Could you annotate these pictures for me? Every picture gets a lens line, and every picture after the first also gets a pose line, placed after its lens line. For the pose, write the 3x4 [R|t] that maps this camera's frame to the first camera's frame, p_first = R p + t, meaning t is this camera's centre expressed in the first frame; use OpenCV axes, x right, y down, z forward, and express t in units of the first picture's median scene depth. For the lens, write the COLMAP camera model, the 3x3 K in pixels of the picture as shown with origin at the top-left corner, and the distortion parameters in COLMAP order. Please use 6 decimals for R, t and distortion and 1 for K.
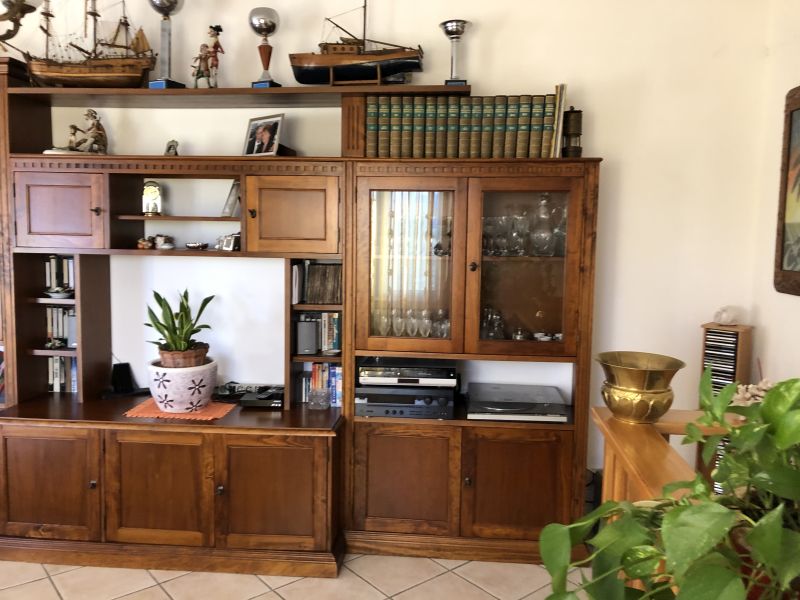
lens RADIAL K [[642.1, 0, 392.6], [0, 642.1, 290.0], [0, 0, 1]] dist [0.064581, -0.069089]
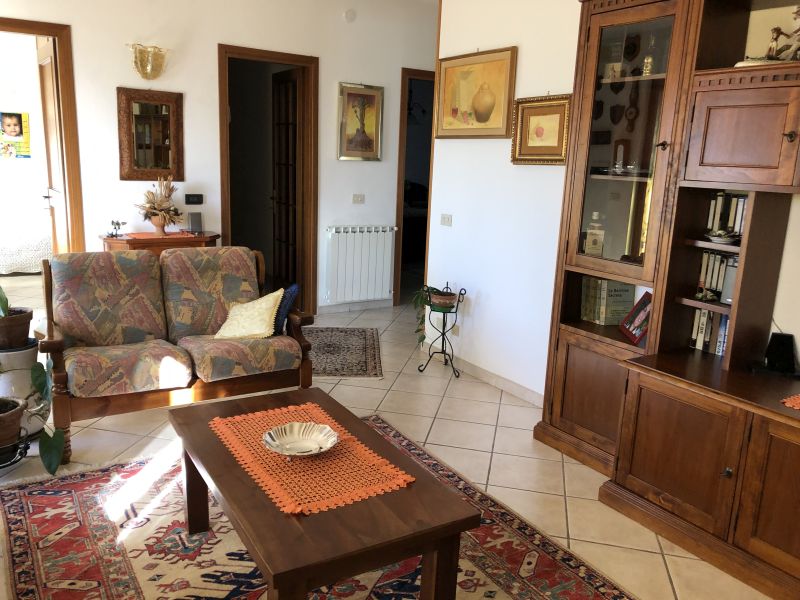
lens RADIAL K [[642.1, 0, 392.6], [0, 642.1, 290.0], [0, 0, 1]] dist [0.064581, -0.069089]
pose [[0.607304, 0.165505, -0.777039, -0.104928], [-0.102213, 0.986209, 0.130171, 0.006096], [0.787867, 0.000370, 0.615846, 0.141659]]
